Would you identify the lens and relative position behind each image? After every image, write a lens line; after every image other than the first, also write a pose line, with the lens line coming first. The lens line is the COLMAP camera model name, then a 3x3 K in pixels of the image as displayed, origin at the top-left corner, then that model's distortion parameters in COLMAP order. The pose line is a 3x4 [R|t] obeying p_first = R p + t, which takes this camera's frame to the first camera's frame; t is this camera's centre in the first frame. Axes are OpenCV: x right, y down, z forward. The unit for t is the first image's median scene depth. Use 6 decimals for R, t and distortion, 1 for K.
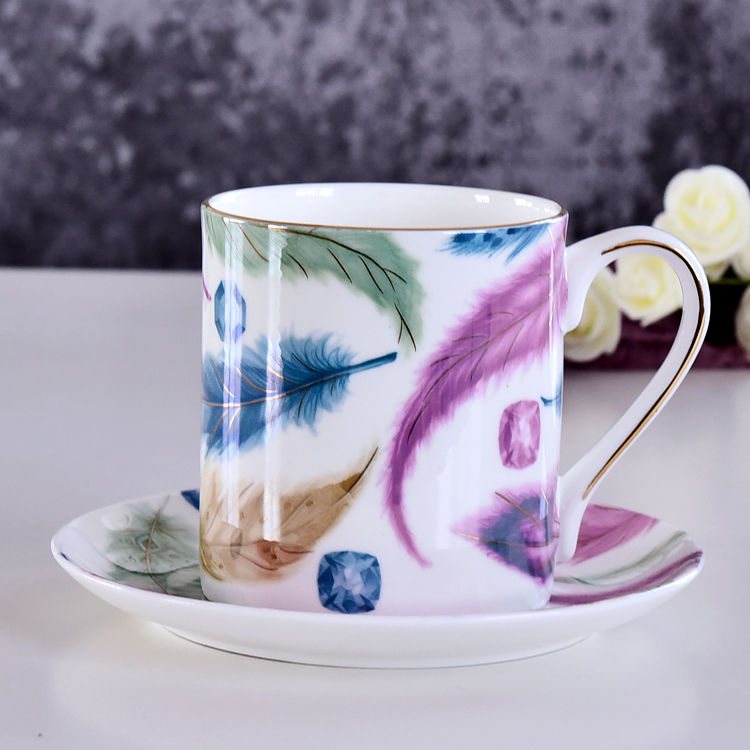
lens RADIAL K [[2859.7, 0, 375.0], [0, 2859.7, 375.0], [0, 0, 1]] dist [0.139241, -0.128144]
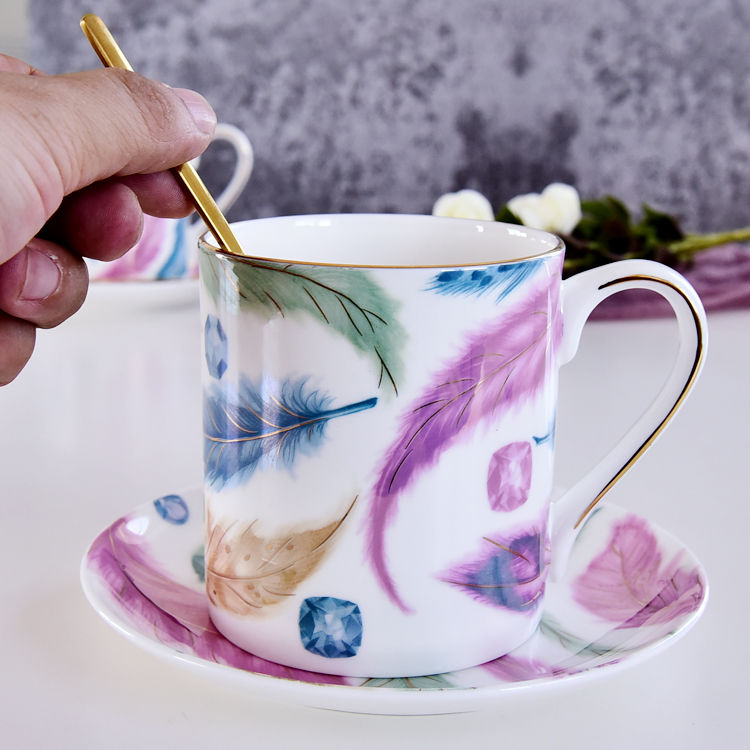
lens RADIAL K [[1249.2, 0, 375.0], [0, 1249.2, 375.0], [0, 0, 1]] dist [-0.005239, 0.030131]
pose [[0.995793, 0.016234, -0.090187, 0.043277], [-0.010165, 0.997678, 0.067348, -0.042425], [0.091071, -0.066148, 0.993645, 0.585070]]
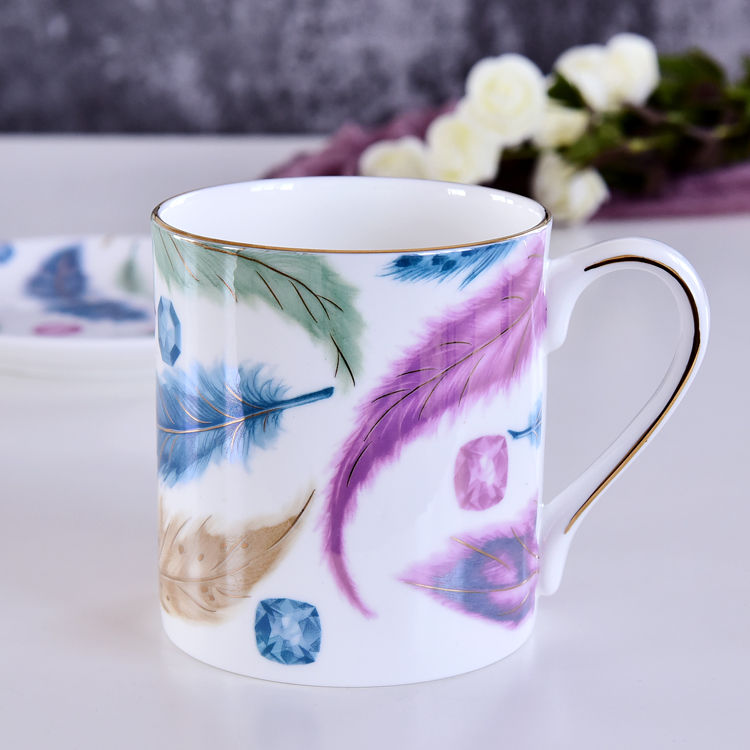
lens RADIAL K [[2047.2, 0, 375.0], [0, 2047.2, 375.0], [0, 0, 1]] dist [0.164538, 0.936655]
pose [[0.989463, 0.024394, -0.142713, 0.110784], [-0.012535, 0.996436, 0.083414, -0.064744], [0.144239, -0.080746, 0.986243, 0.363101]]
